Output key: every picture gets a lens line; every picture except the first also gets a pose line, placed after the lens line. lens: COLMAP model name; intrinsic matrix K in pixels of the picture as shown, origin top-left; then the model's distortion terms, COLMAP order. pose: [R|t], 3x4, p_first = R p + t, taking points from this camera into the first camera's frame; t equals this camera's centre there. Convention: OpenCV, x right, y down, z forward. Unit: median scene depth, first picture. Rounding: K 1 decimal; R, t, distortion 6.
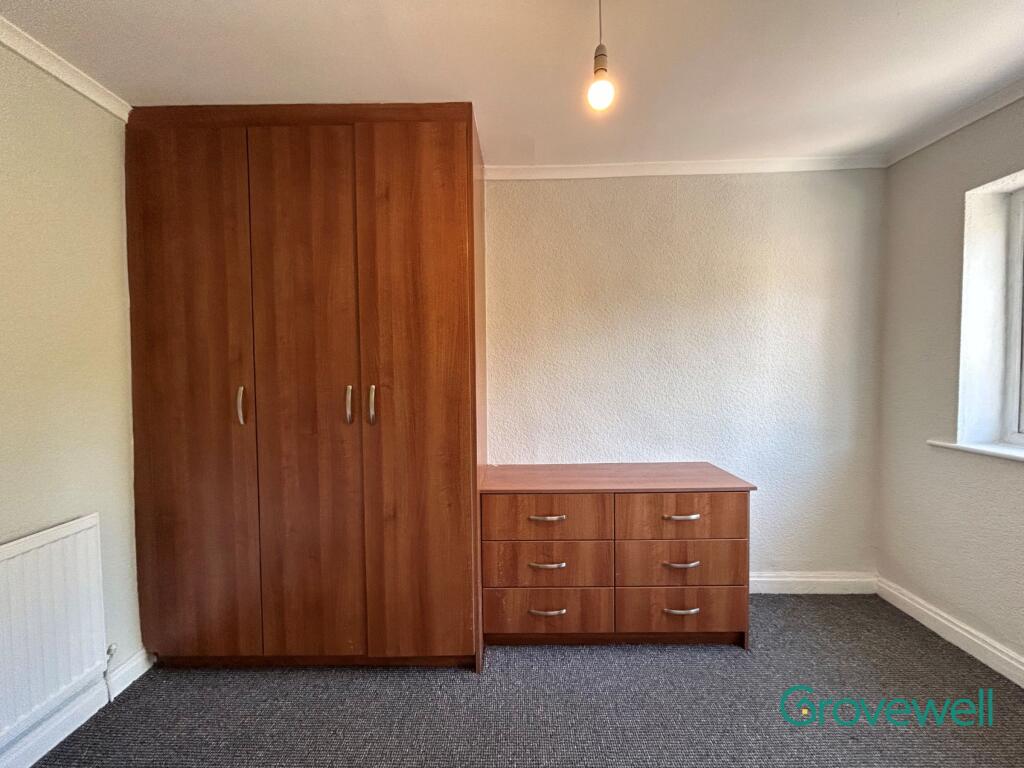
lens RADIAL K [[415.7, 0, 512.0], [0, 415.7, 384.0], [0, 0, 1]] dist [-0.001422, 0.000507]
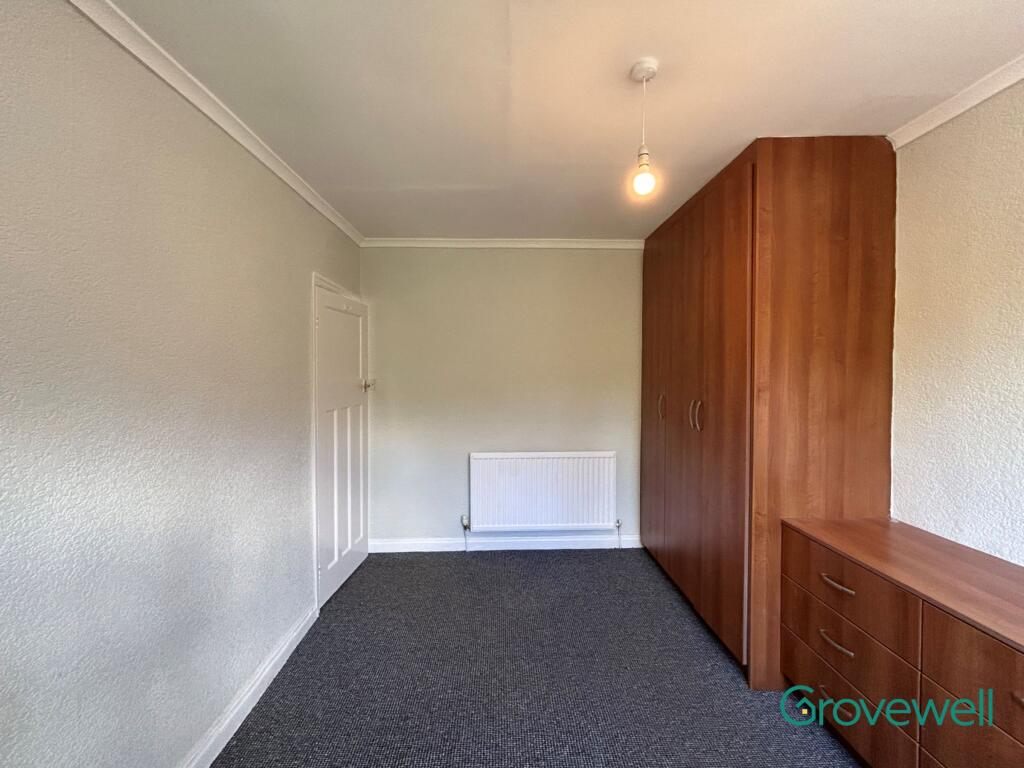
lens RADIAL K [[415.7, 0, 512.0], [0, 415.7, 384.0], [0, 0, 1]] dist [-0.001422, 0.000507]
pose [[0.037200, 0.042243, -0.998415, 0.915915], [-0.029436, 0.998719, 0.041159, -0.085958], [0.998874, 0.027858, 0.038395, 0.360160]]
